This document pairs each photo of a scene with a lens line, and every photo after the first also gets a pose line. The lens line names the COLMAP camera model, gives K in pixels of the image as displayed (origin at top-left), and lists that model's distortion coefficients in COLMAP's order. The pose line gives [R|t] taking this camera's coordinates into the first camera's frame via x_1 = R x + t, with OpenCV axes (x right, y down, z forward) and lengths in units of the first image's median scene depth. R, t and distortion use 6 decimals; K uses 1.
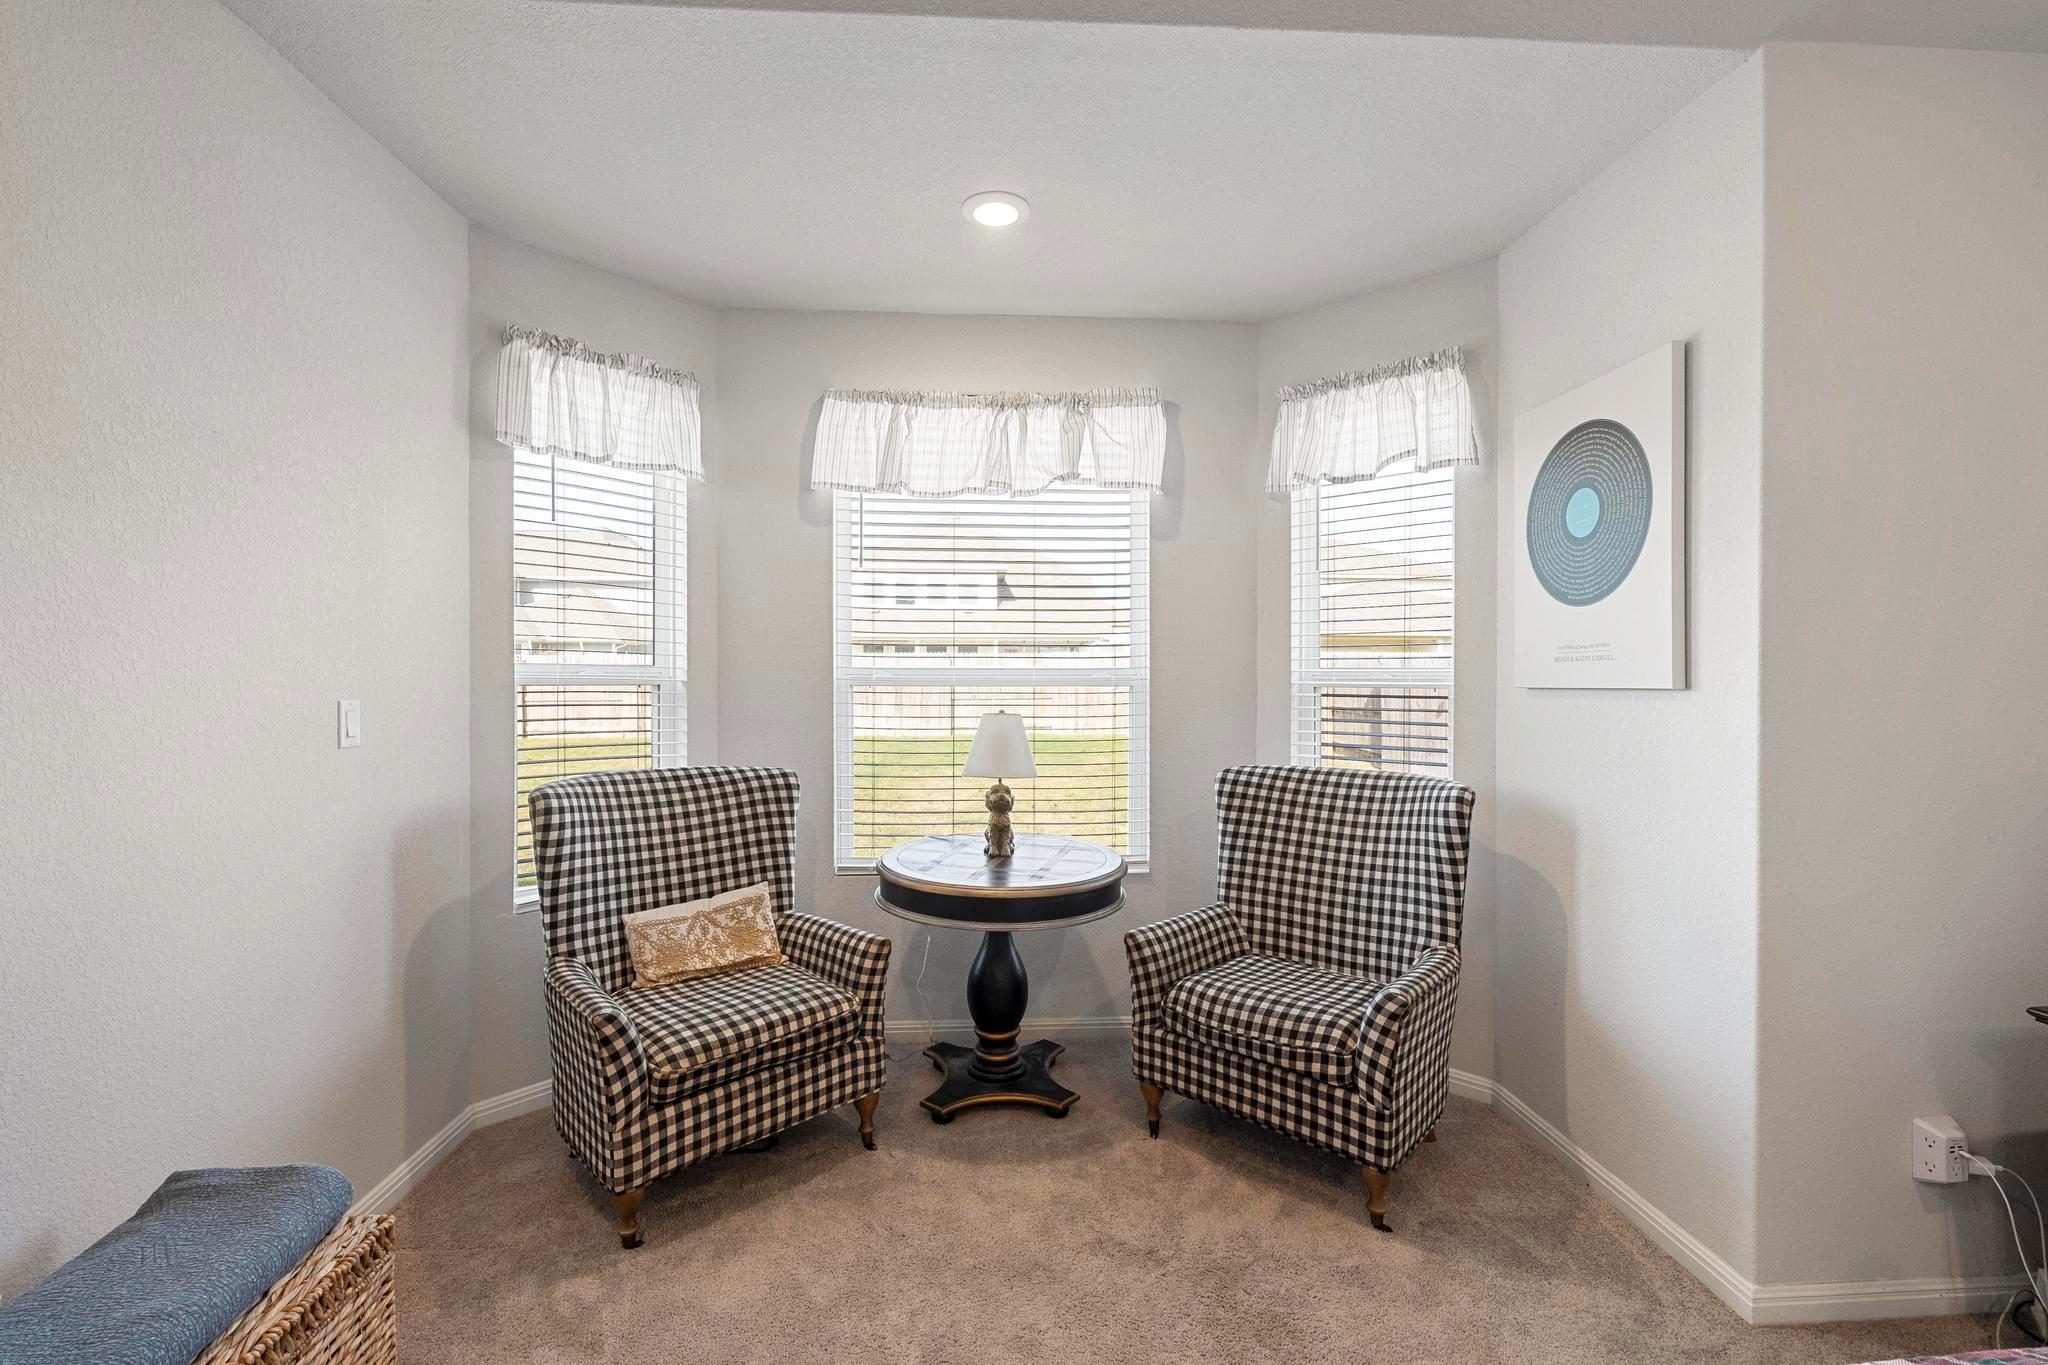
lens RADIAL K [[901.5, 0, 1028.7], [0, 901.5, 682.7], [0, 0, 1]] dist [-0.005593, -0.001733]
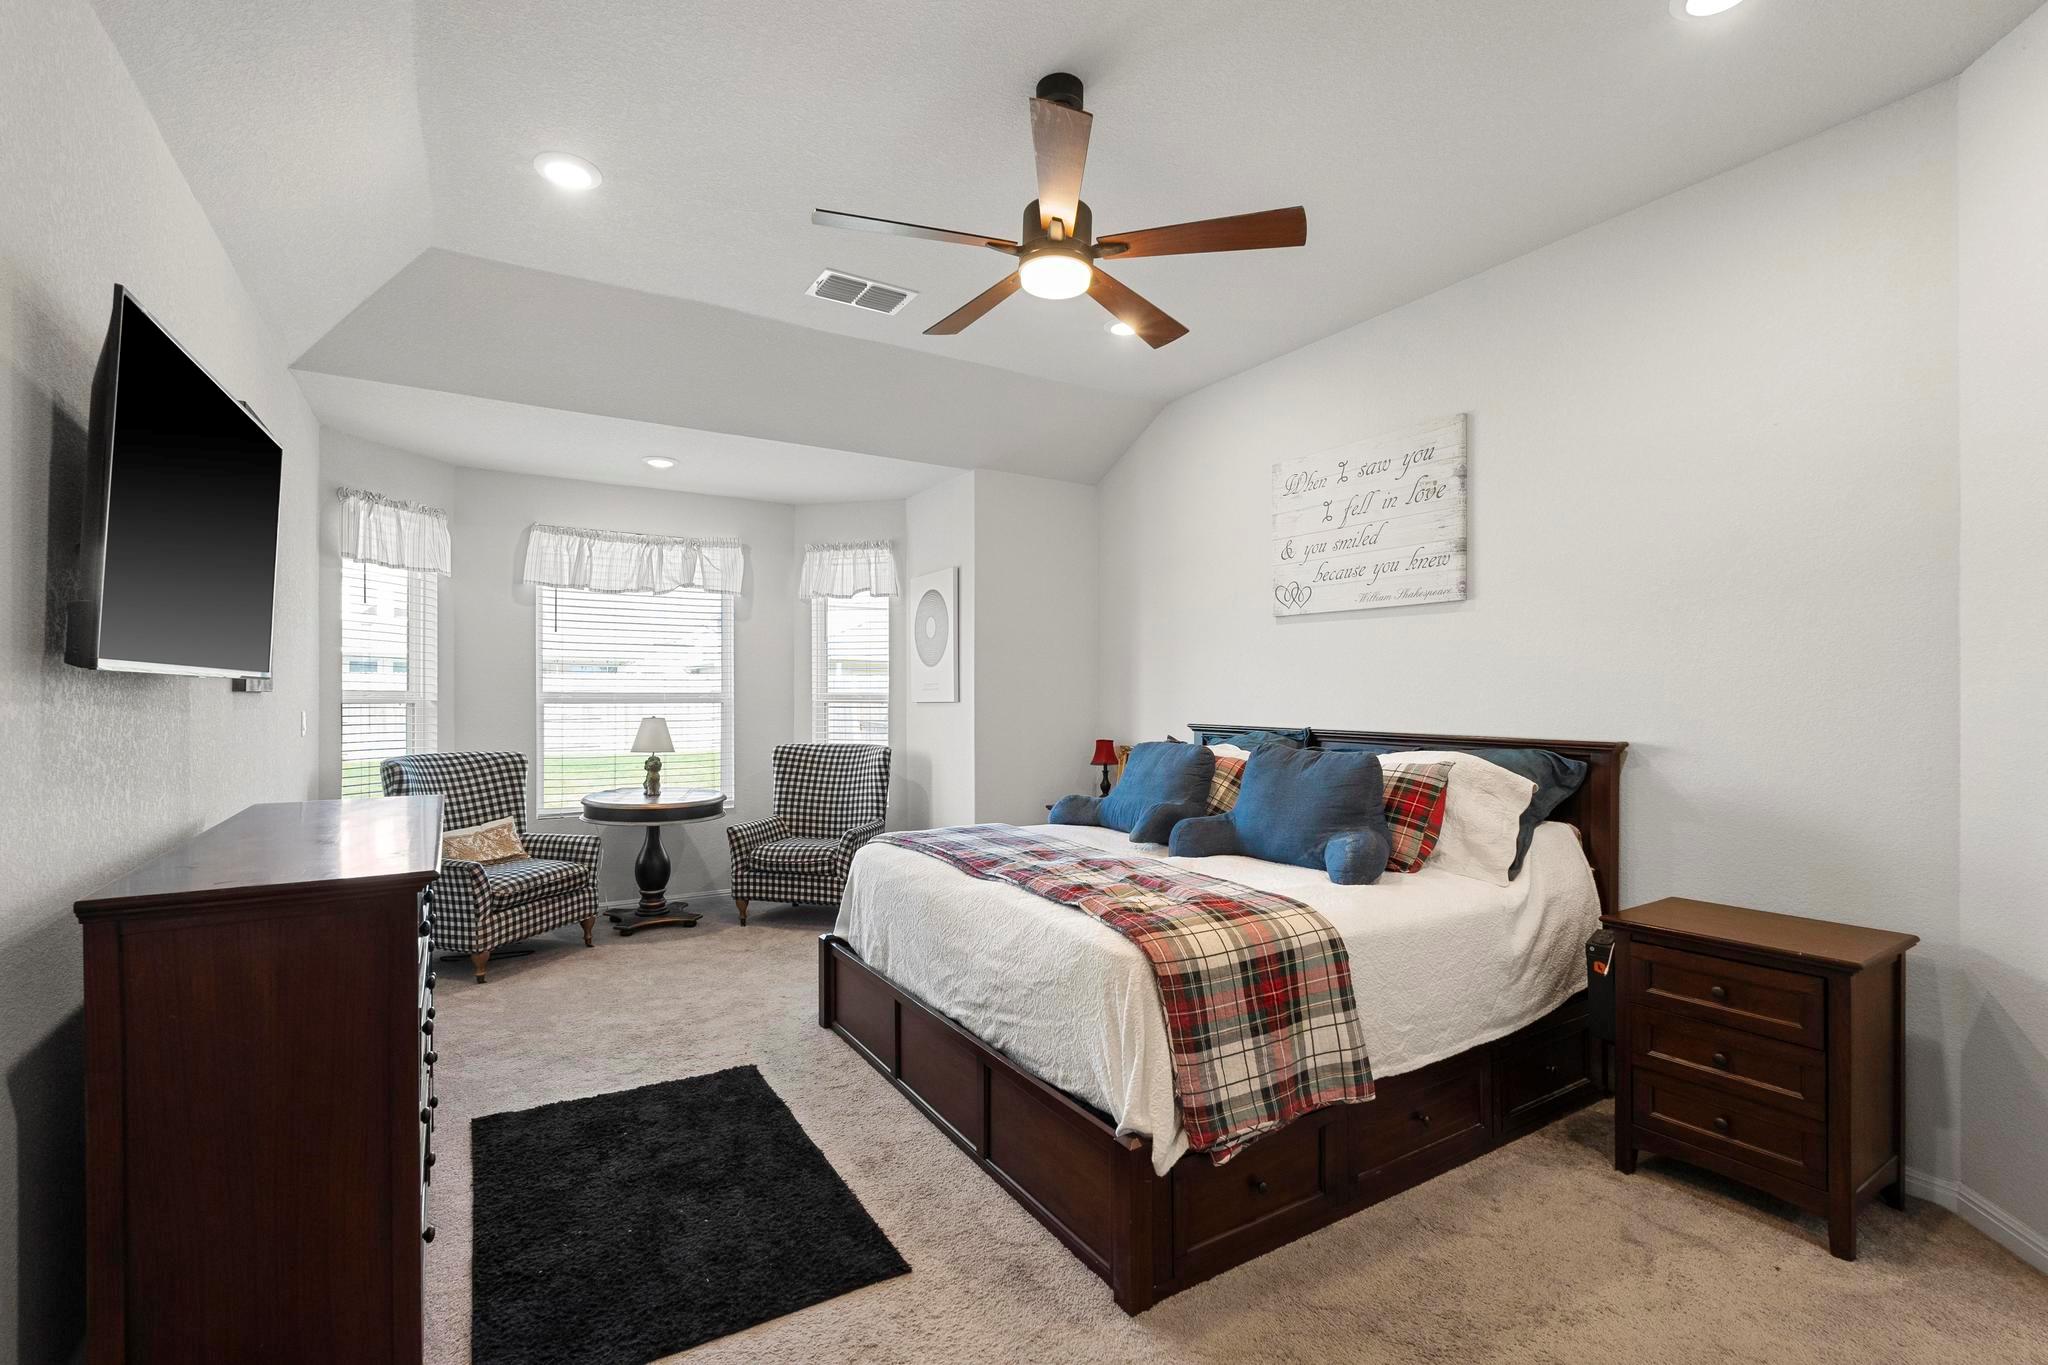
lens RADIAL K [[901.5, 0, 1019.1], [0, 901.5, 694.9], [0, 0, 1]] dist [-0.005593, -0.001733]
pose [[0.882939, -0.000648, 0.469488, -0.245769], [0.004001, 0.999973, -0.006144, 0.002104], [-0.469472, 0.007304, 0.882917, -1.009639]]
